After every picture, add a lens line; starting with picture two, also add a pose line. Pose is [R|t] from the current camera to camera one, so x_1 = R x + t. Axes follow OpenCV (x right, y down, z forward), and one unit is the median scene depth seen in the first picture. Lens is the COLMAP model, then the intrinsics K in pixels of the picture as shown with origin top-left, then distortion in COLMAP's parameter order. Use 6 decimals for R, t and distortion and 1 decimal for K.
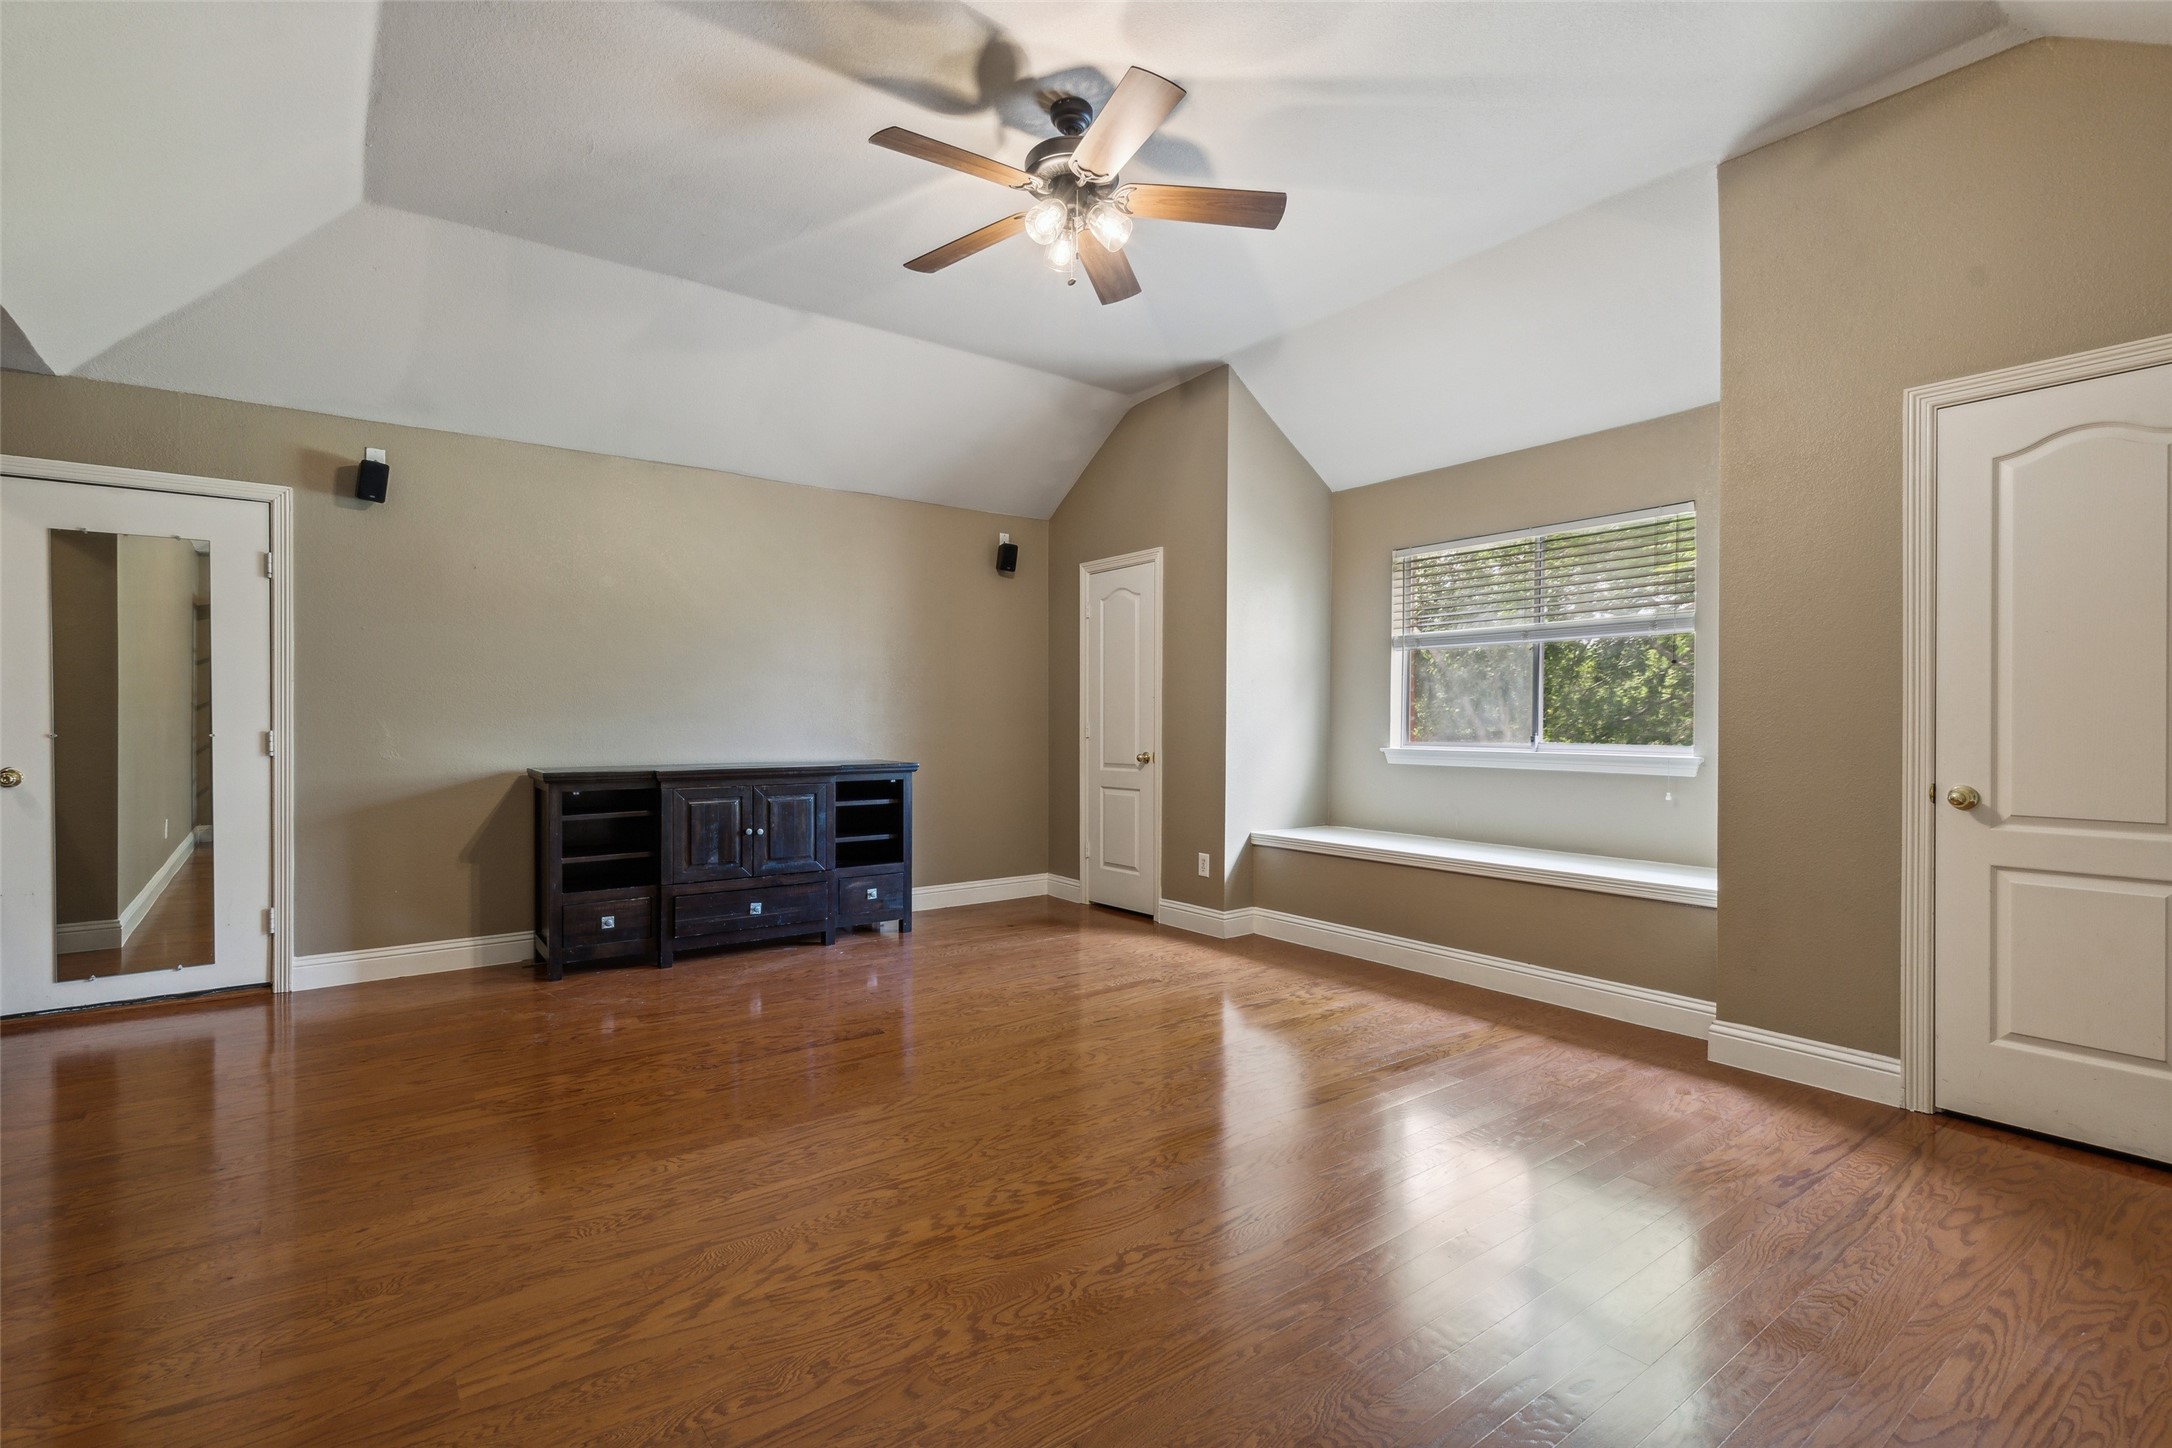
lens RADIAL K [[996.7, 0, 1081.1], [0, 996.7, 722.6], [0, 0, 1]] dist [0.009099, -0.002069]
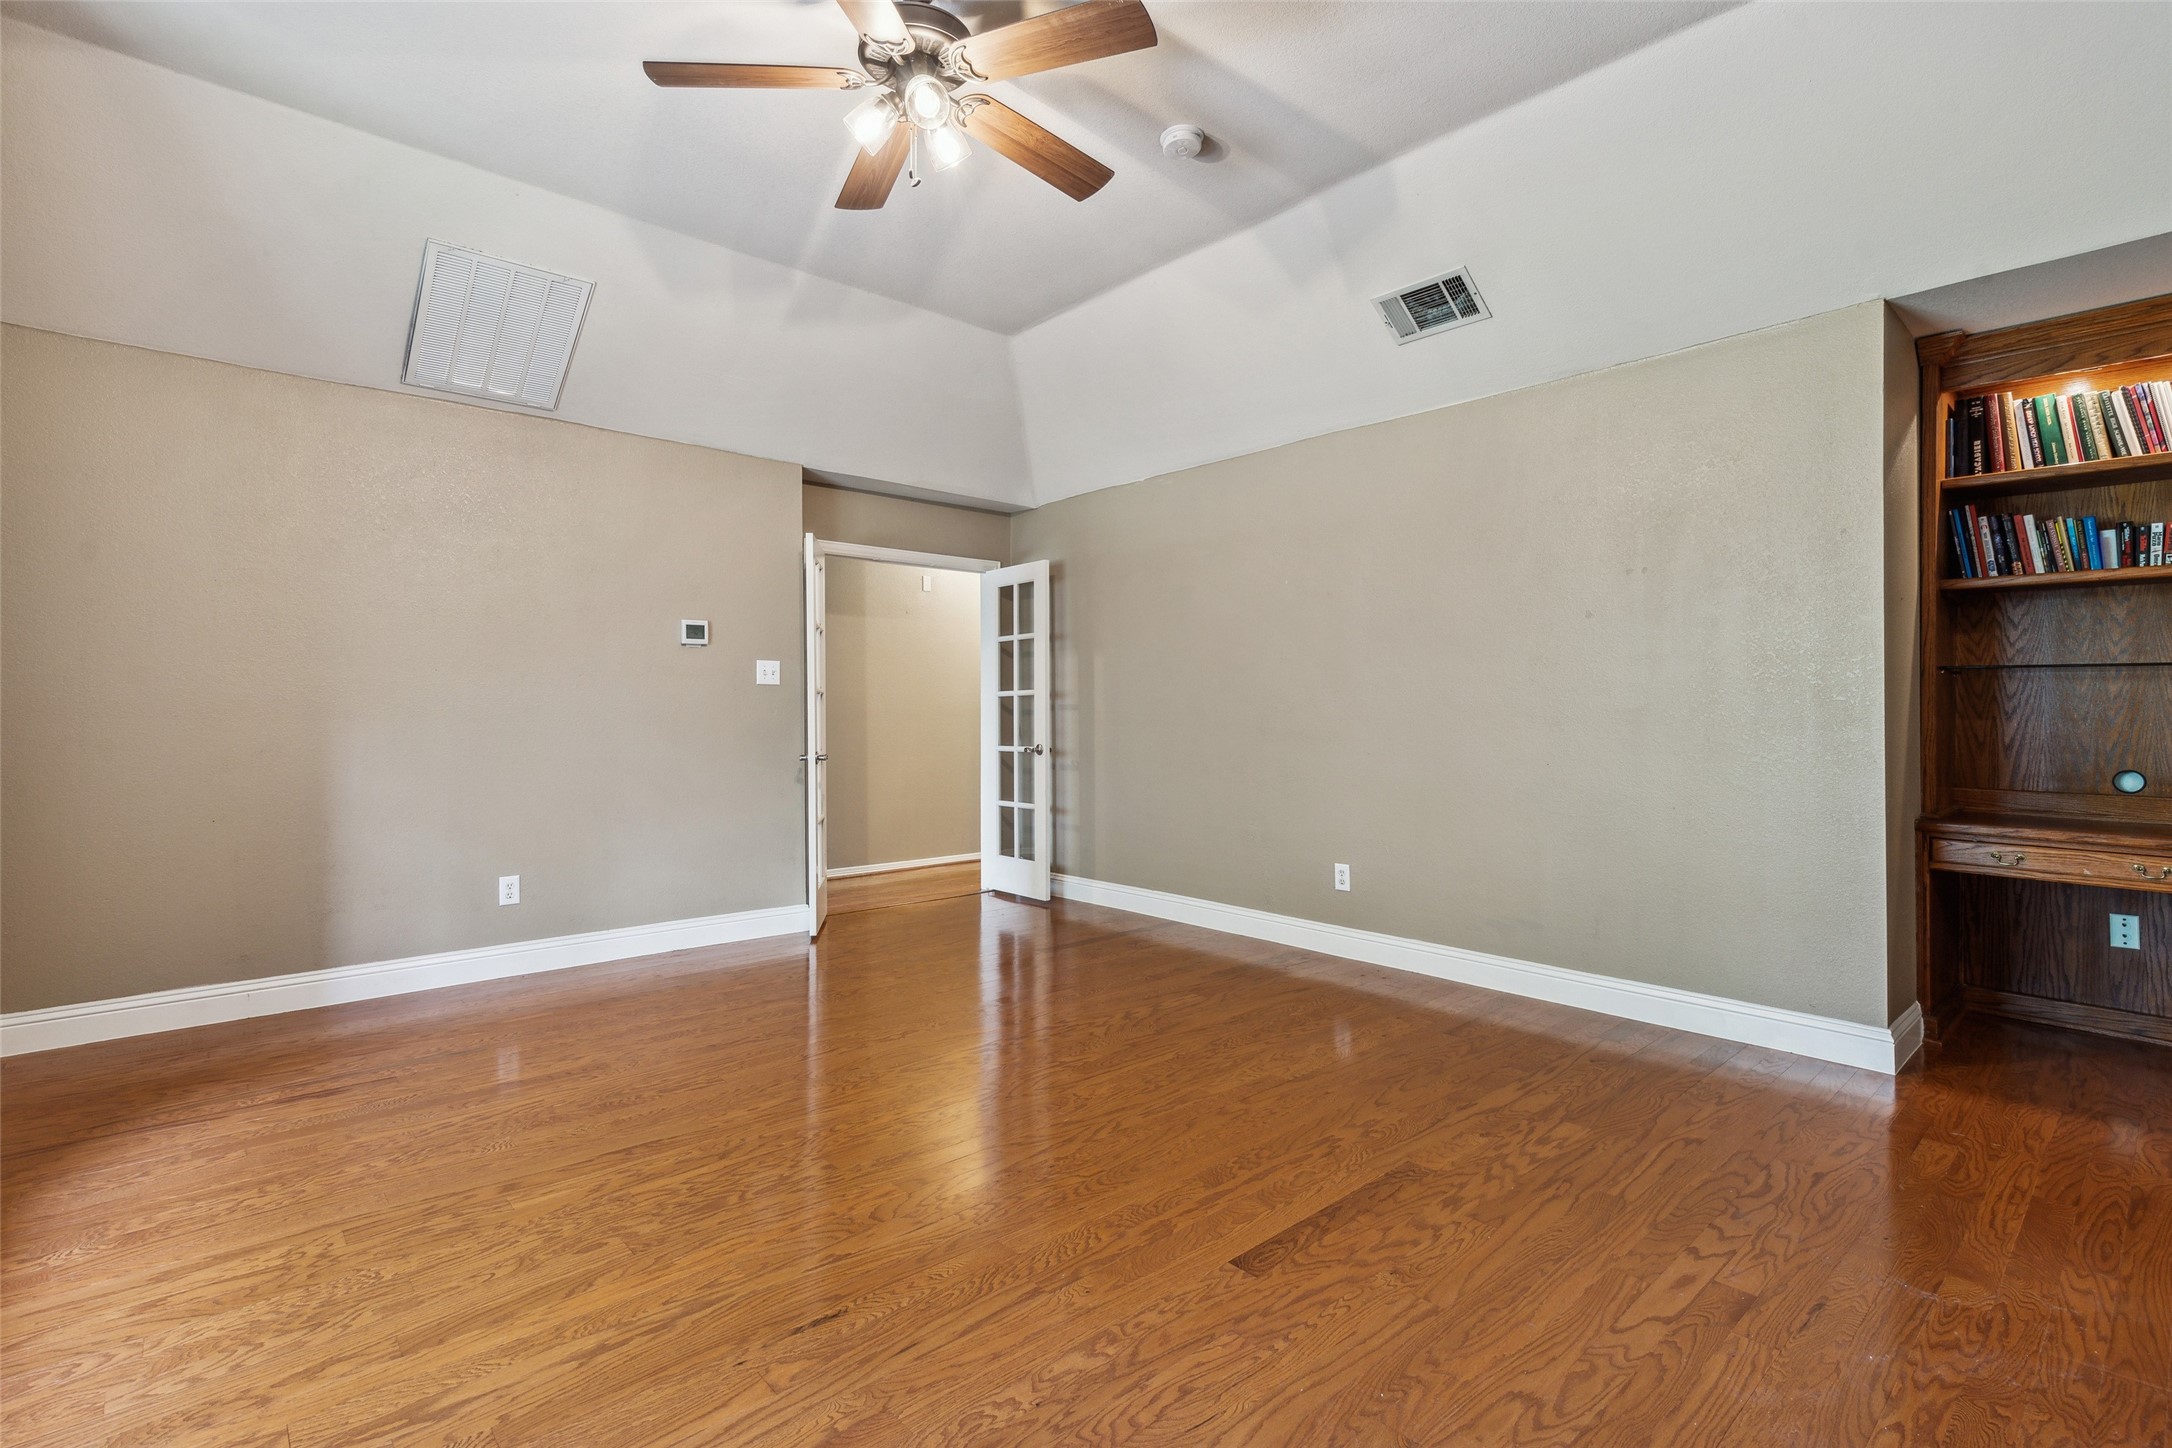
lens RADIAL K [[996.7, 0, 1090.5], [0, 996.7, 716.0], [0, 0, 1]] dist [0.009099, -0.002069]
pose [[-0.994621, 0.001843, -0.103562, -0.076358], [0.000919, 0.999959, 0.008968, -0.008220], [0.103574, 0.008824, -0.994583, 2.002011]]
